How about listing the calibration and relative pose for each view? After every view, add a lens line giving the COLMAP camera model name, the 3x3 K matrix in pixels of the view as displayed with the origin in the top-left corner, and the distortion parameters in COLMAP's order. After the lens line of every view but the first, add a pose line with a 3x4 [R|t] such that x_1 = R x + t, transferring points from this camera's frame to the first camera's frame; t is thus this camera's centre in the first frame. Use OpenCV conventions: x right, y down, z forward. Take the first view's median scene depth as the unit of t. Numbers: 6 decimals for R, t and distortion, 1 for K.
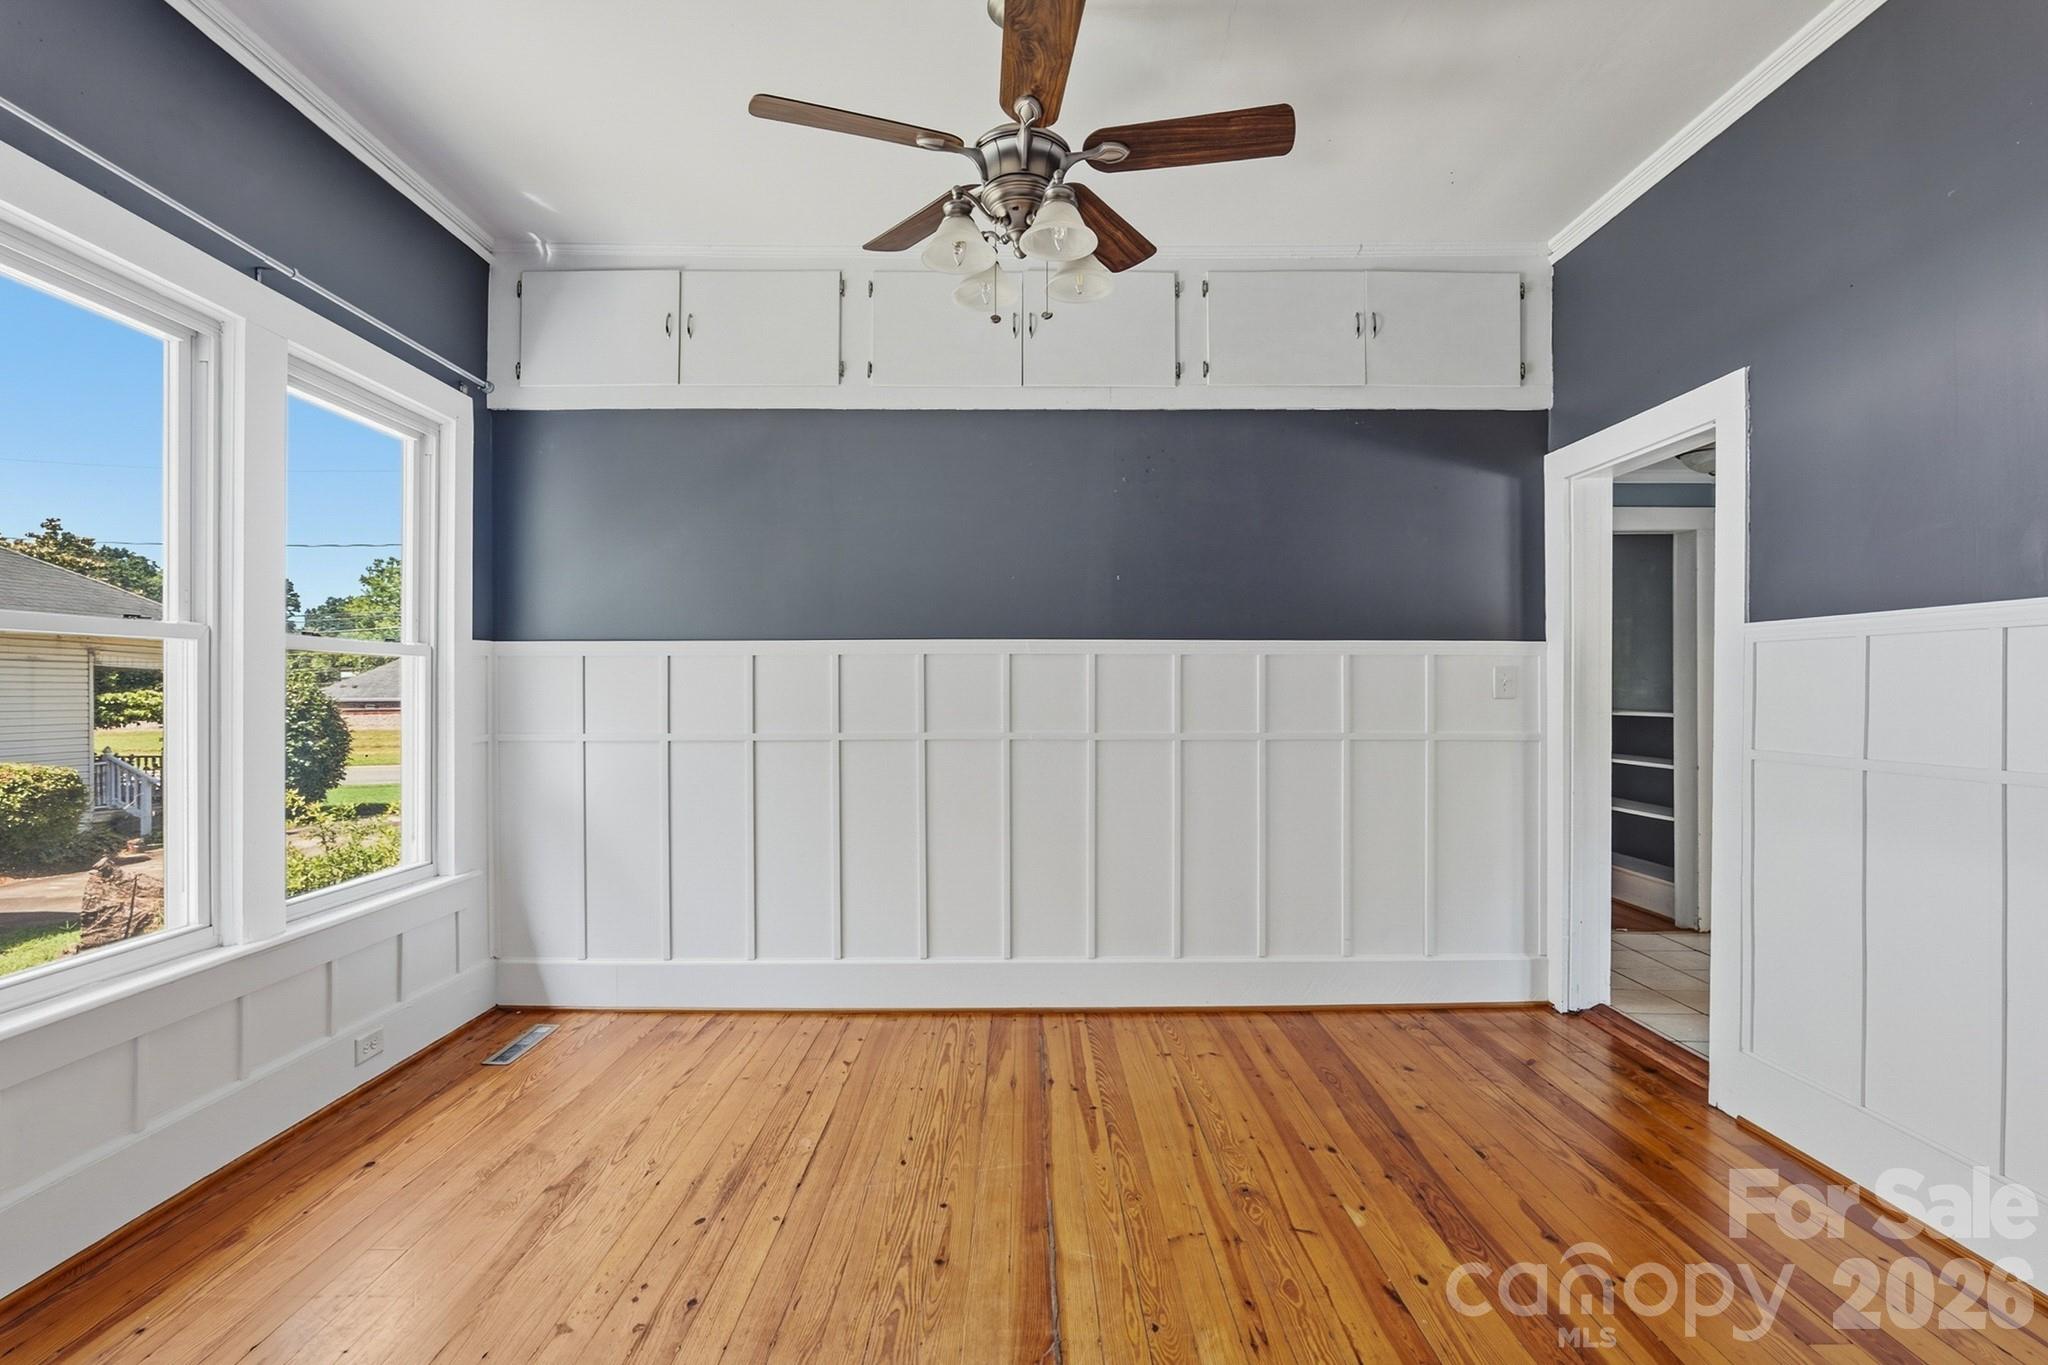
lens RADIAL K [[969.1, 0, 1031.7], [0, 969.1, 687.3], [0, 0, 1]] dist [-0.001369, -0.000169]
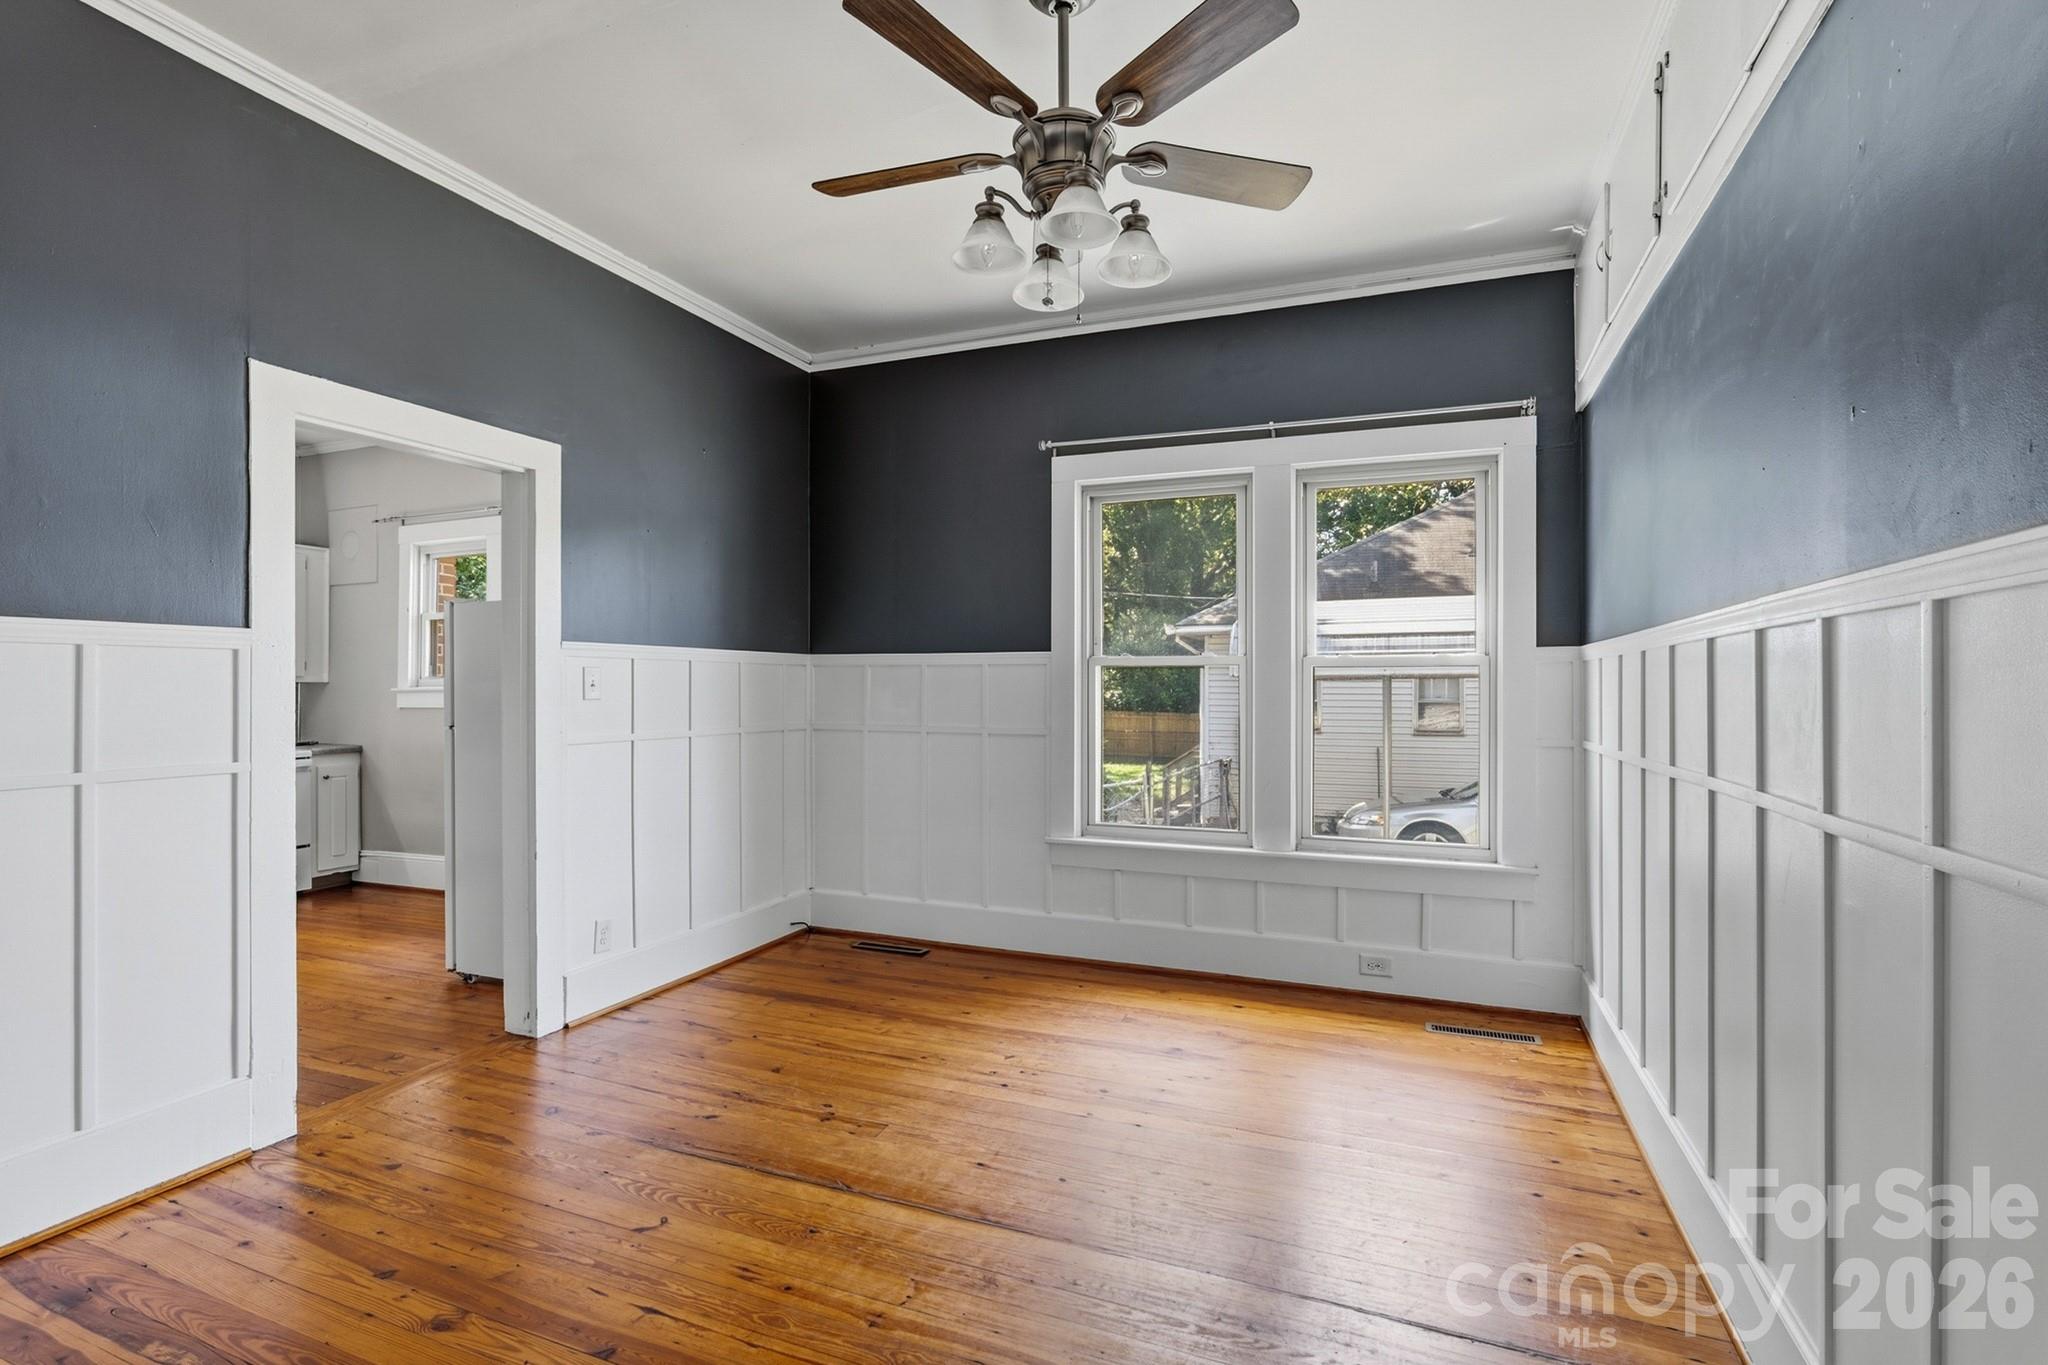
lens RADIAL K [[969.1, 0, 1031.7], [0, 969.1, 687.3], [0, 0, 1]] dist [-0.001369, -0.000169]
pose [[-0.387853, 0.007785, -0.921689, 0.815683], [0.005110, 0.999967, 0.006296, -0.022642], [0.921707, -0.002267, -0.387880, 1.236111]]
